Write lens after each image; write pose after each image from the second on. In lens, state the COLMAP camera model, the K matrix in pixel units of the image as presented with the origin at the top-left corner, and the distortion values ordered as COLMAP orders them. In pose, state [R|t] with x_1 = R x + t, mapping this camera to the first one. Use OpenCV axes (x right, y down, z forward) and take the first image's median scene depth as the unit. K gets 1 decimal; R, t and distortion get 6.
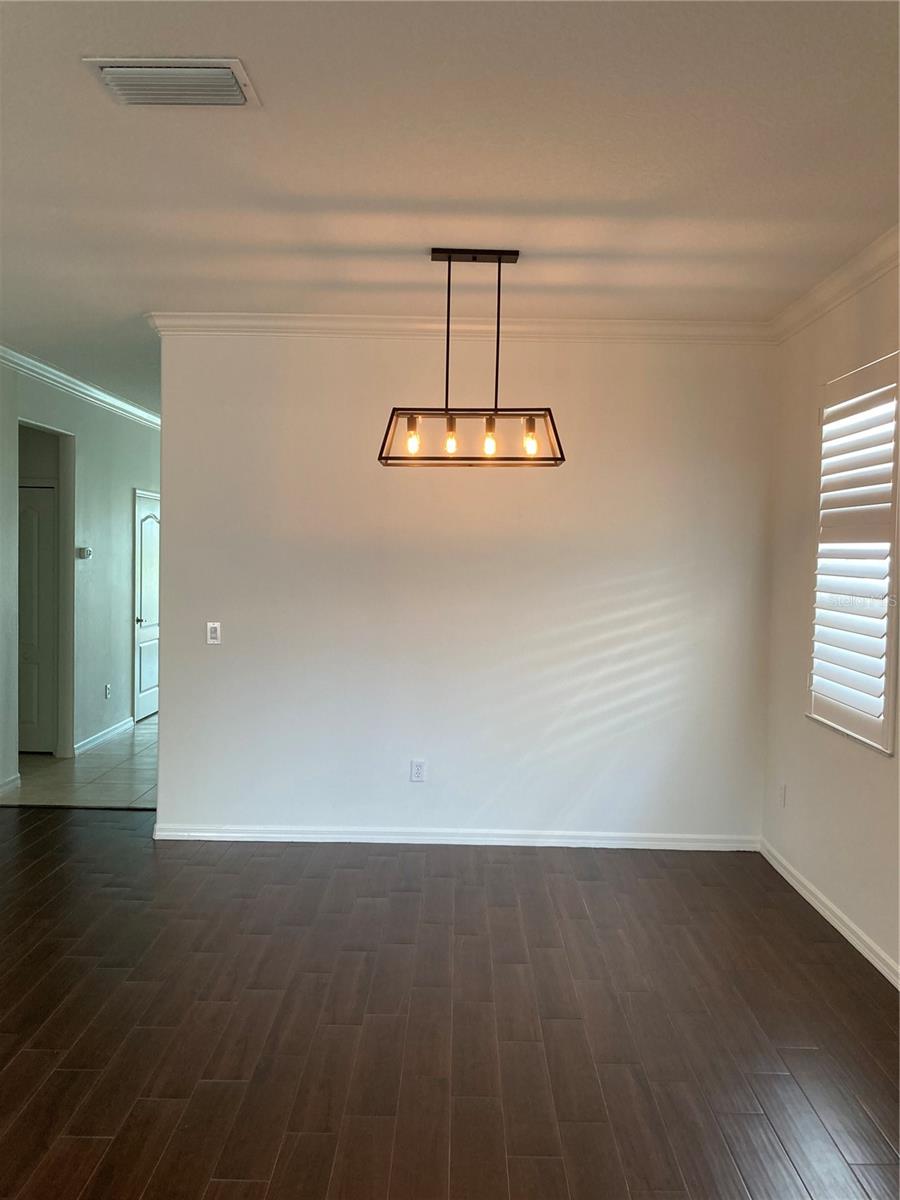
lens RADIAL K [[990.3, 0, 445.2], [0, 990.3, 599.2], [0, 0, 1]] dist [0.041356, -0.045055]
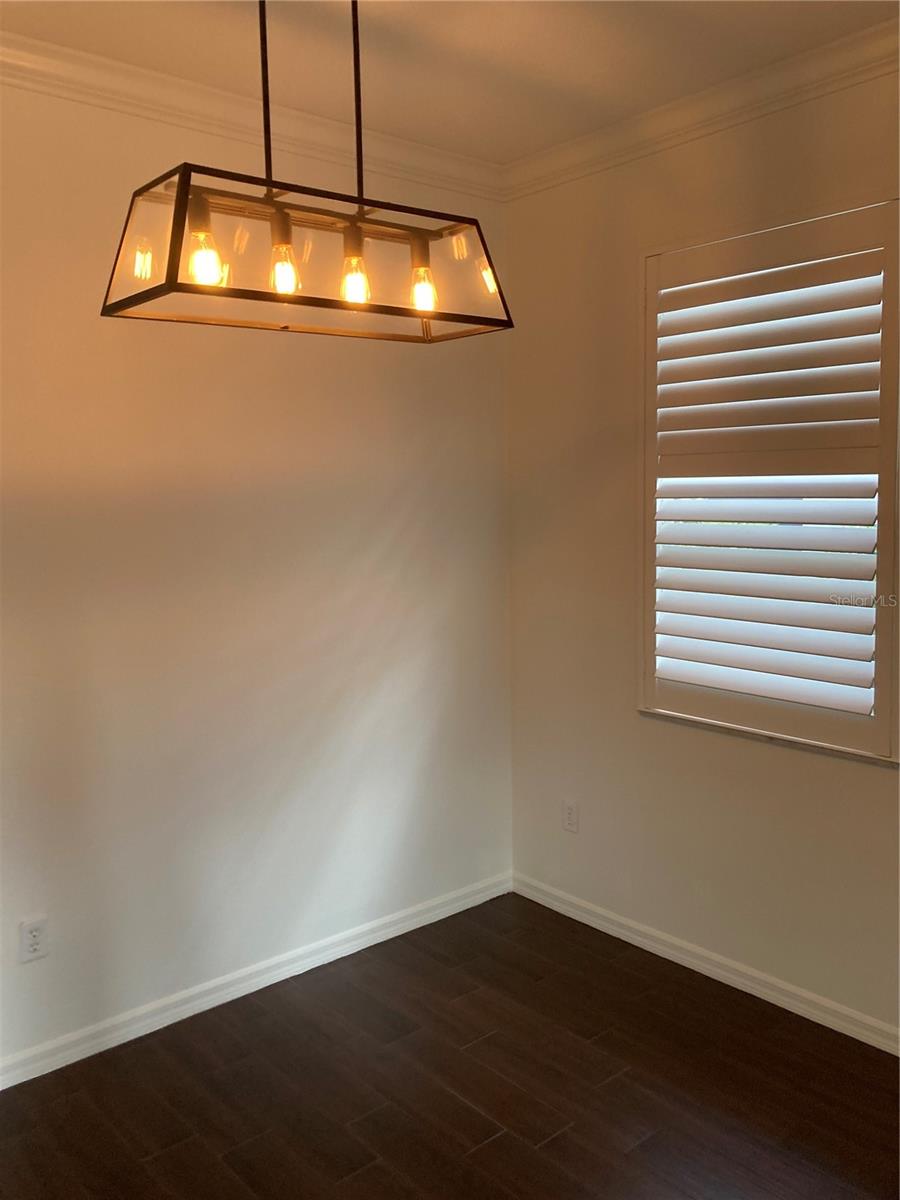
lens RADIAL K [[990.3, 0, 453.3], [0, 990.3, 609.9], [0, 0, 1]] dist [0.041356, -0.045055]
pose [[0.746324, -0.112959, 0.655928, -0.246157], [0.061666, 0.992990, 0.100841, -0.047082], [-0.662720, -0.034812, 0.748057, 0.612787]]
